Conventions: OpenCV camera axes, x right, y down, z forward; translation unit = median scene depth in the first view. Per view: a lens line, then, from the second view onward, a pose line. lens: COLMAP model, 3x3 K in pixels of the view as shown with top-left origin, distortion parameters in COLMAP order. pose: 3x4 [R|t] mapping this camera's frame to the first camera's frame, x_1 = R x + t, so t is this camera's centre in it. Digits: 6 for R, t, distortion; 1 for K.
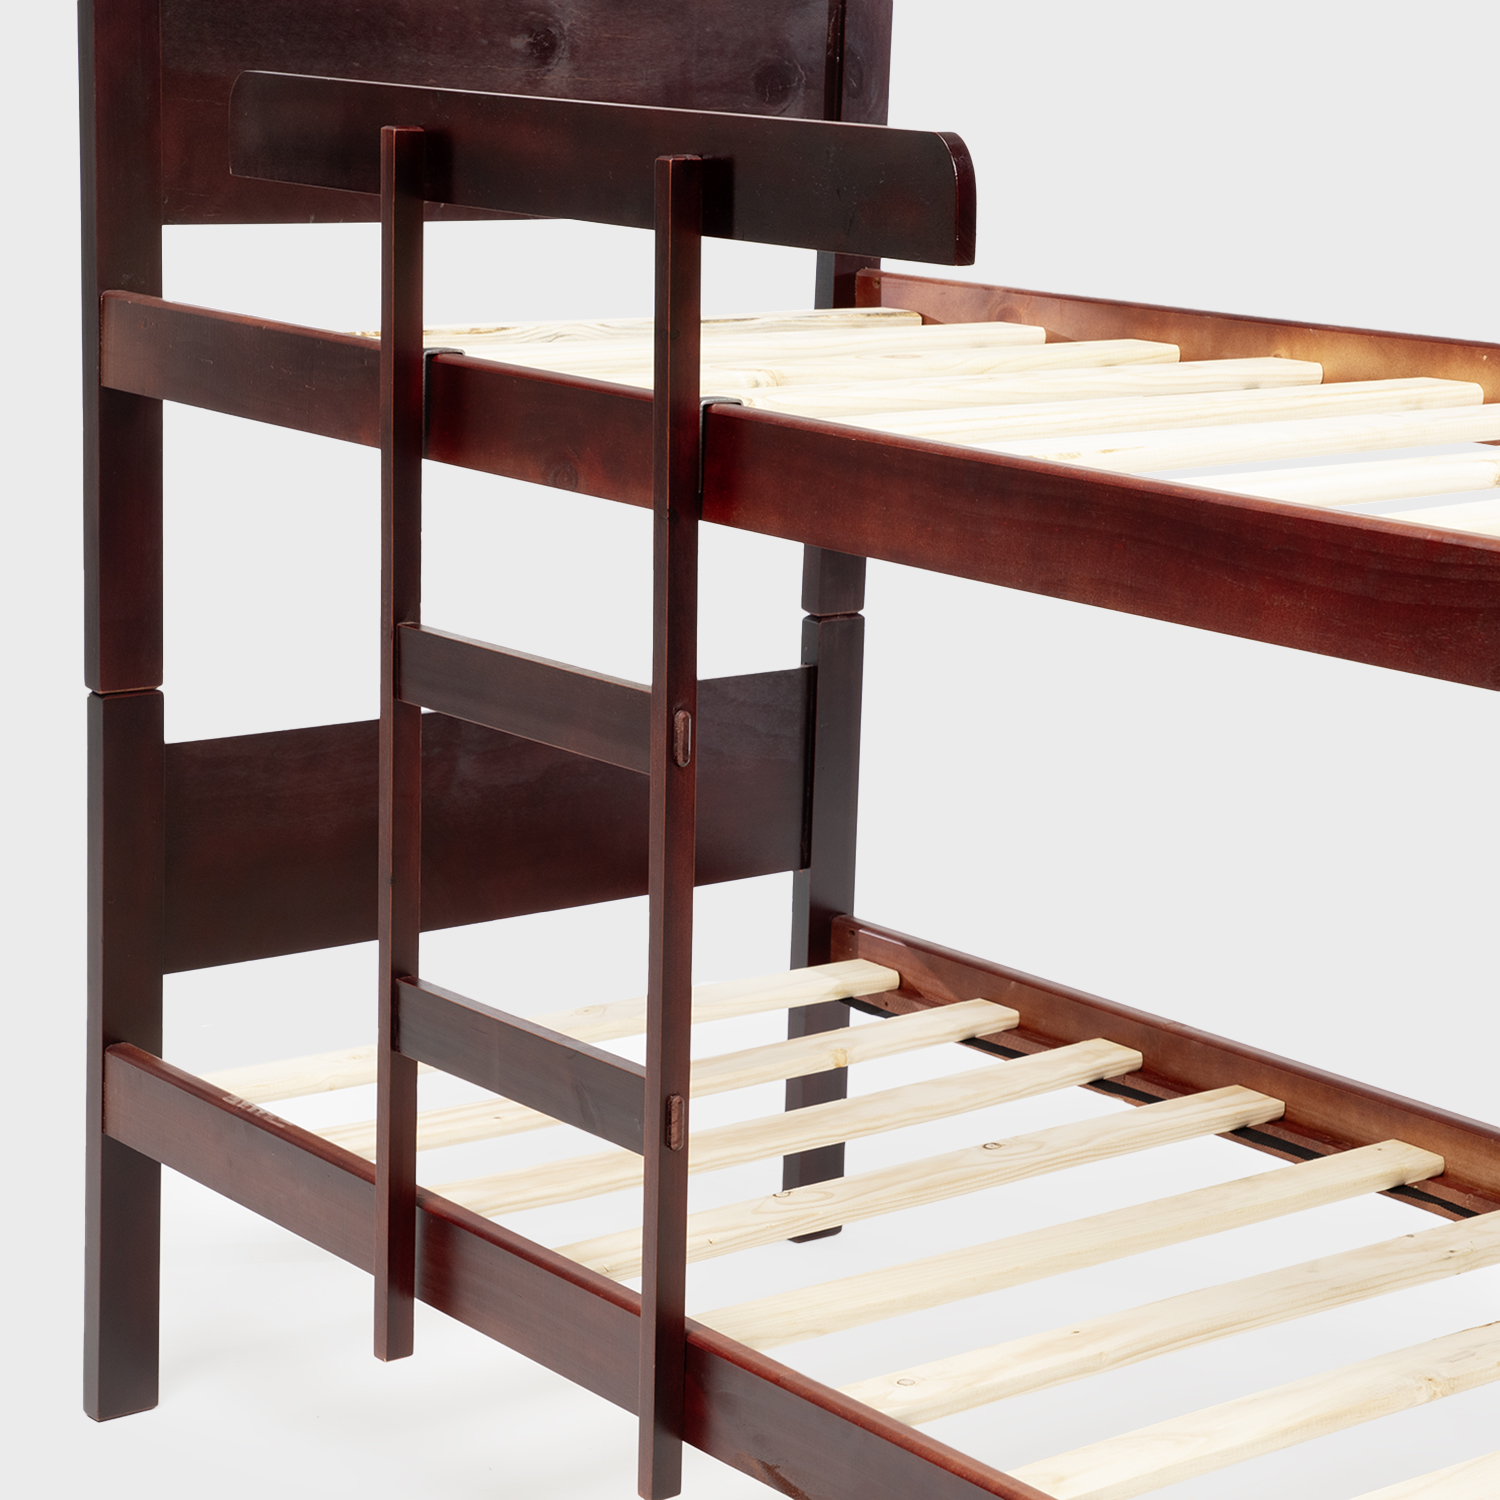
lens RADIAL K [[3685.1, 0, 750.0], [0, 3685.1, 750.0], [0, 0, 1]] dist [0.305181, -0.152385]
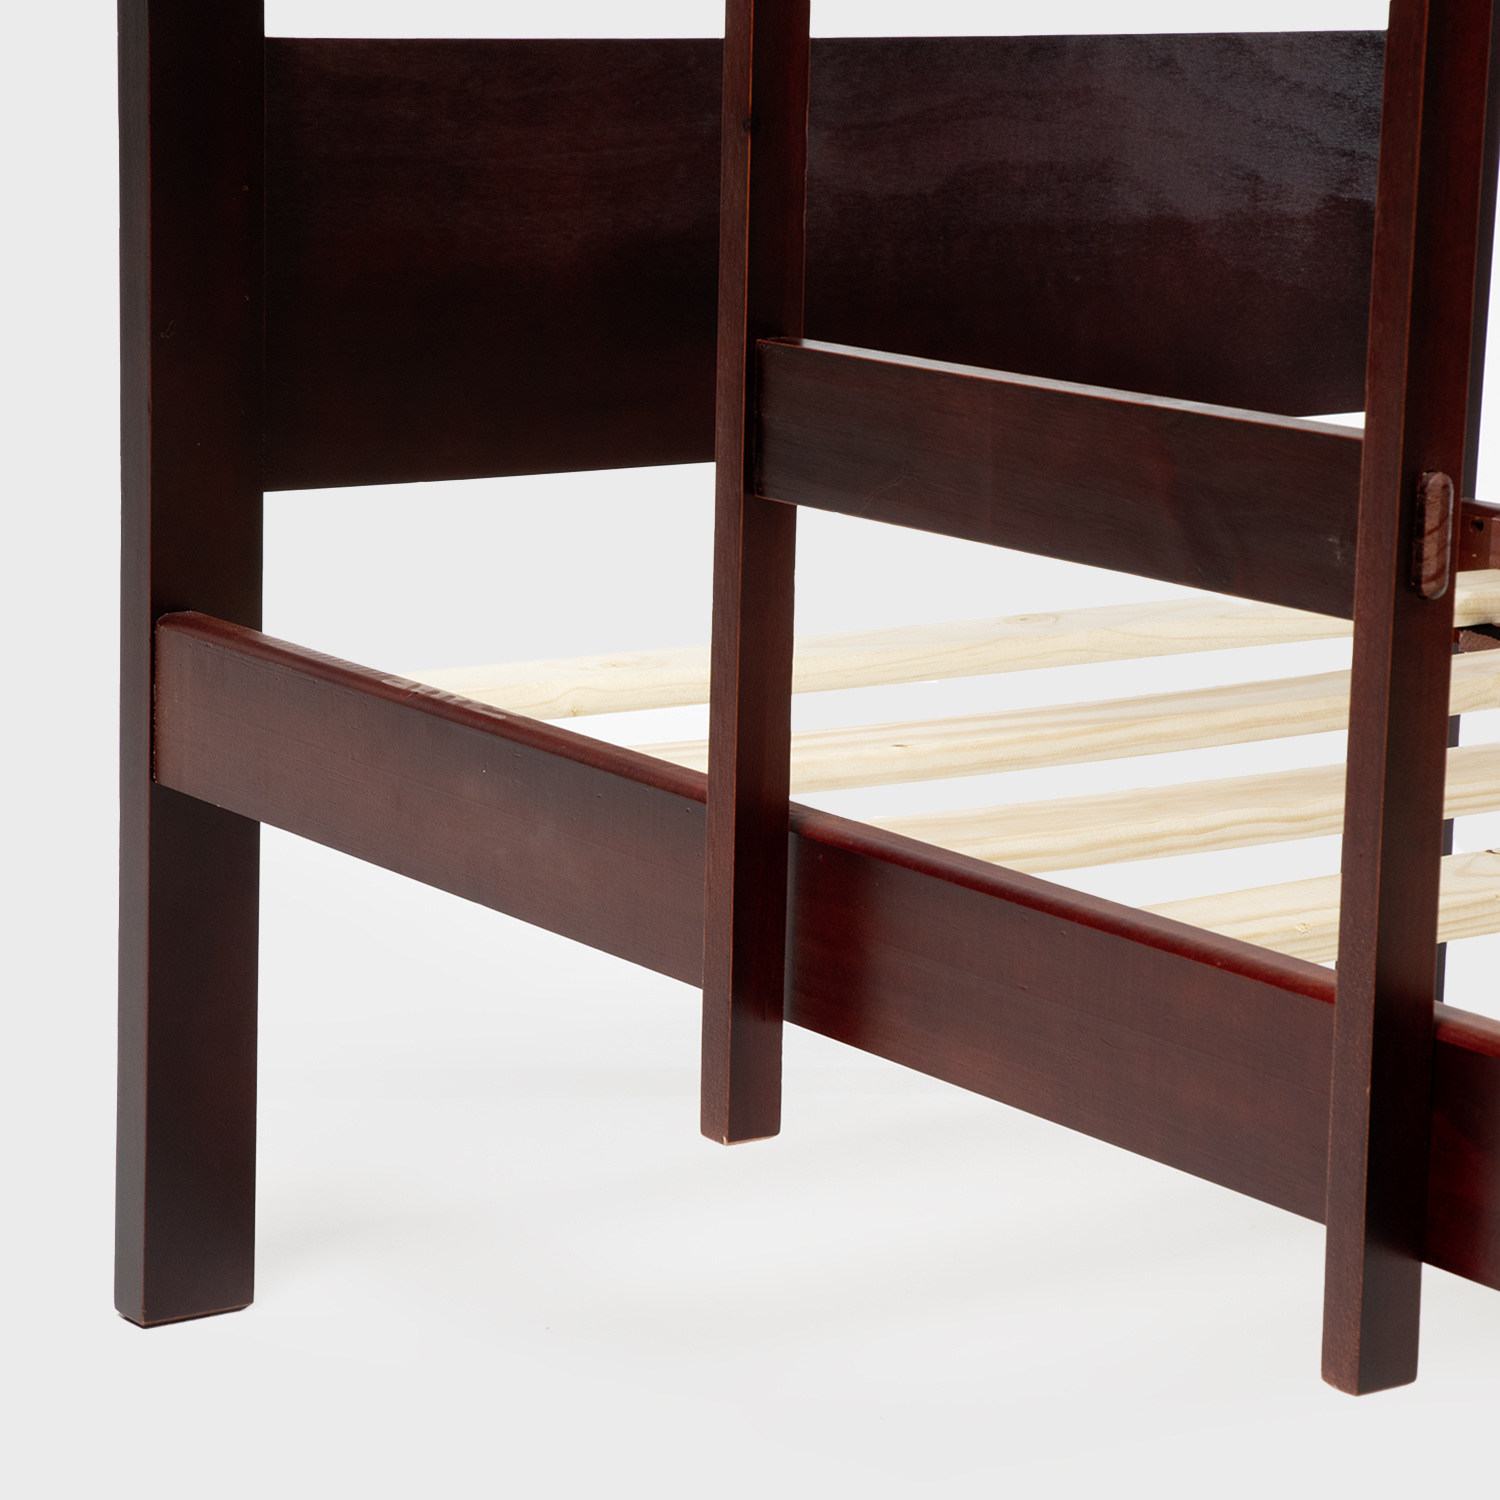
lens RADIAL K [[4511.7, 0, 750.0], [0, 4511.7, 750.0], [0, 0, 1]] dist [0.100643, 7.493279]
pose [[0.999253, 0.004664, -0.038354, -0.065108], [-0.005060, 0.999935, -0.010210, 0.106915], [0.038304, 0.010396, 0.999212, 0.366161]]
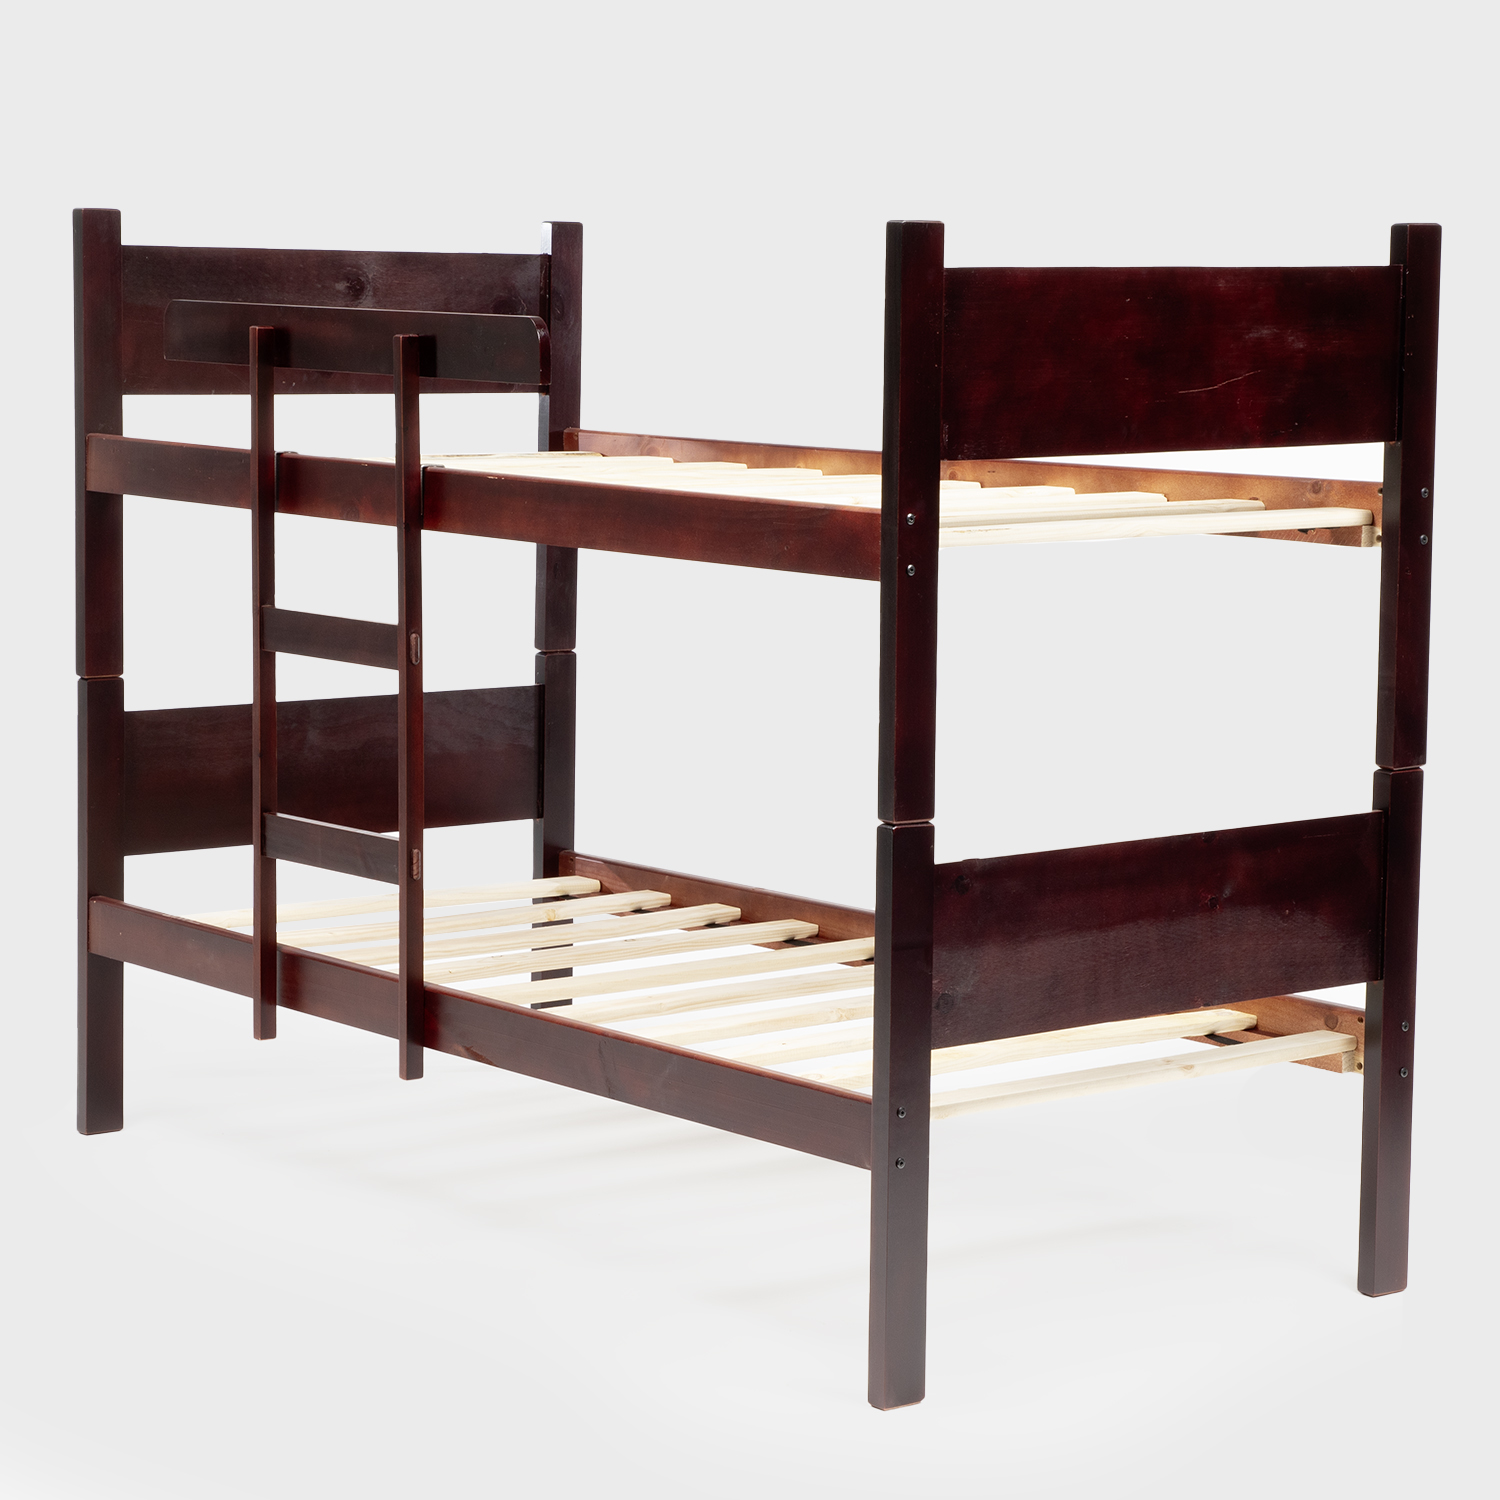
lens RADIAL K [[4084.3, 0, 750.9], [0, 4084.3, 803.3], [0, 0, 1]] dist [0.297190, 0.142699]
pose [[0.999852, -0.014811, 0.008772, 0.102798], [0.015420, 0.997137, -0.074022, 0.179579], [-0.007651, 0.074146, 0.997218, -0.814550]]
